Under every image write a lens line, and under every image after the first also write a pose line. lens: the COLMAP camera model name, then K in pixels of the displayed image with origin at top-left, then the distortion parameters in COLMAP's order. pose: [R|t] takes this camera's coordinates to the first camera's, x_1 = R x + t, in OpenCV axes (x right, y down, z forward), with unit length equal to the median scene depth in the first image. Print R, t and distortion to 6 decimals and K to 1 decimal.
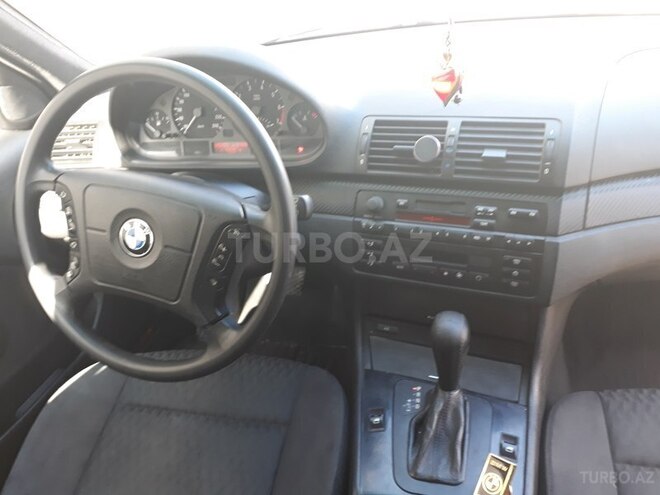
lens RADIAL K [[515.7, 0, 322.9], [0, 515.7, 248.6], [0, 0, 1]] dist [-0.006440, -0.004713]
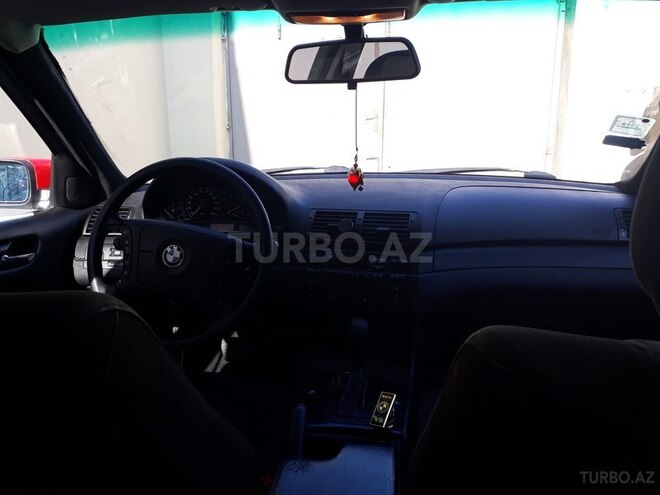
lens RADIAL K [[515.7, 0, 334.1], [0, 515.7, 246.9], [0, 0, 1]] dist [-0.006440, -0.004713]
pose [[0.985041, 0.070014, 0.157454, -0.107368], [-0.014262, 0.943728, -0.330415, 0.456839], [-0.171727, 0.323227, 0.930610, -0.597022]]
